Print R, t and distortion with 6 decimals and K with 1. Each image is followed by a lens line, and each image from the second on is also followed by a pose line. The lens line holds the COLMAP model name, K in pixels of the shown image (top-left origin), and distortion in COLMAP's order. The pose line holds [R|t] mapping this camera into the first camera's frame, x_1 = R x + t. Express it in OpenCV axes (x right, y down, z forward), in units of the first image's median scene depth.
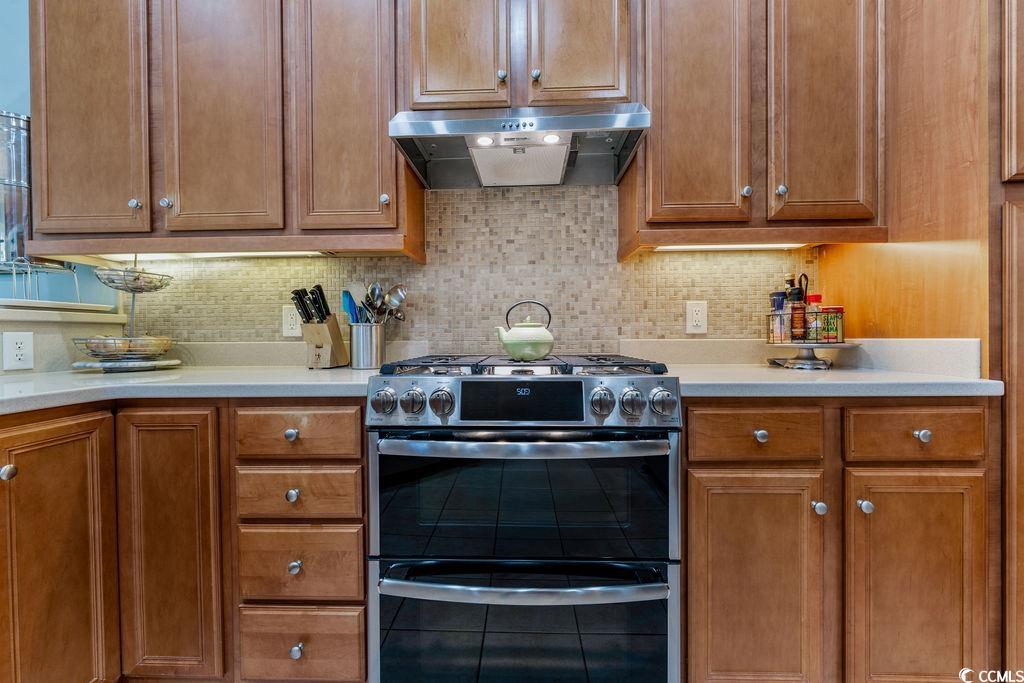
lens RADIAL K [[418.7, 0, 509.9], [0, 418.7, 340.7], [0, 0, 1]] dist [-0.000541, -0.000041]
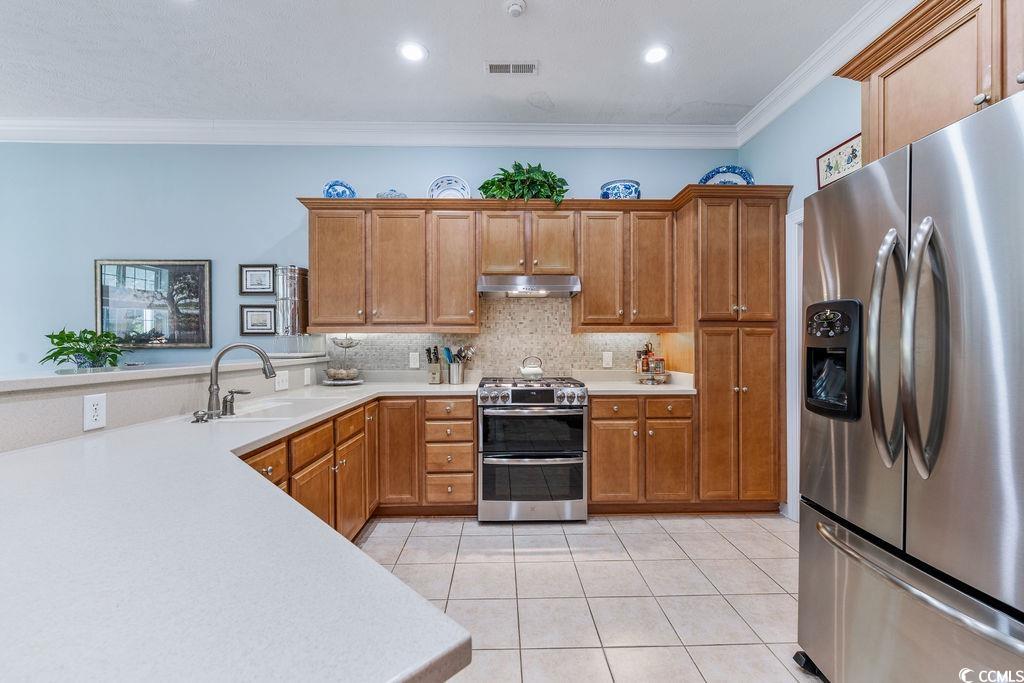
lens RADIAL K [[418.7, 0, 510.4], [0, 418.7, 346.0], [0, 0, 1]] dist [-0.000541, -0.000041]
pose [[0.998258, 0.004857, 0.058794, -0.223675], [-0.004299, 0.999945, -0.009610, -0.129708], [-0.058838, 0.009341, 0.998224, -1.398554]]
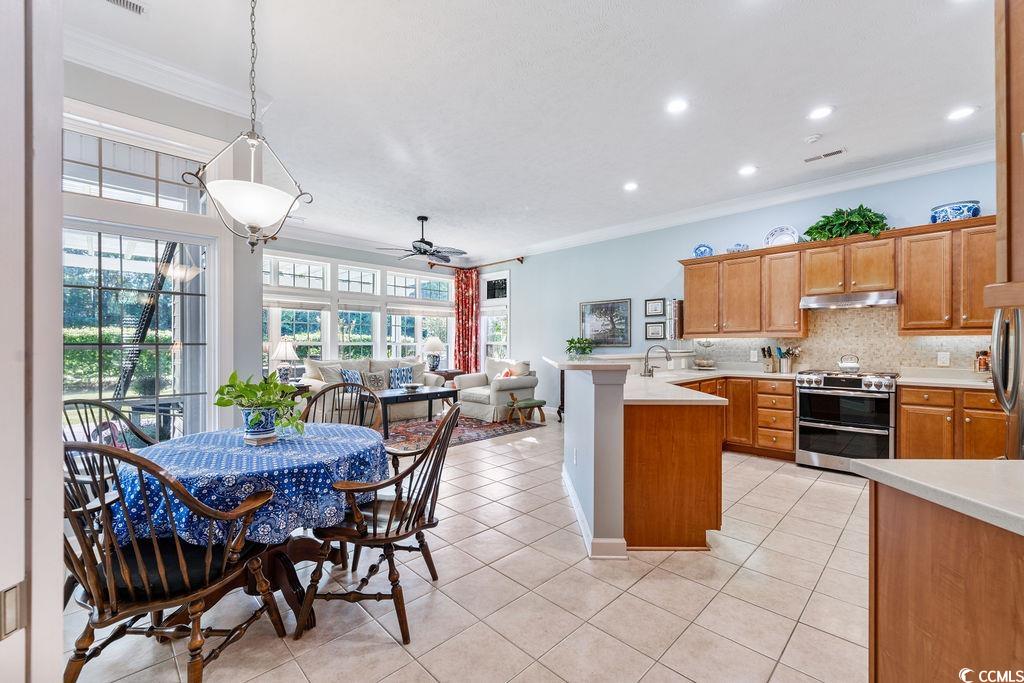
lens RADIAL K [[418.7, 0, 514.4], [0, 418.7, 345.5], [0, 0, 1]] dist [-0.000541, -0.000041]
pose [[0.732863, 0.008441, -0.680324, 0.341671], [-0.014965, 0.999881, -0.003714, -0.111836], [0.680212, 0.012903, 0.732902, -3.086160]]
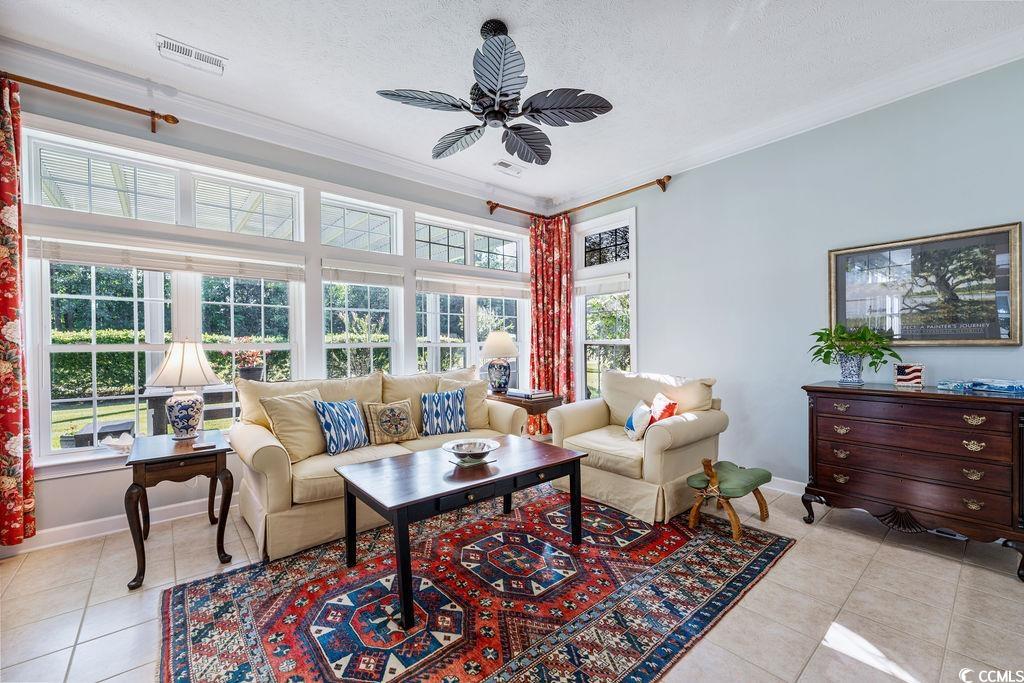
lens RADIAL K [[418.7, 0, 516.1], [0, 418.7, 345.9], [0, 0, 1]] dist [-0.000541, -0.000041]
pose [[0.676944, 0.000892, -0.736034, -2.099478], [-0.004180, 0.999988, -0.002632, -0.118455], [0.736023, 0.004858, 0.676939, -1.601270]]
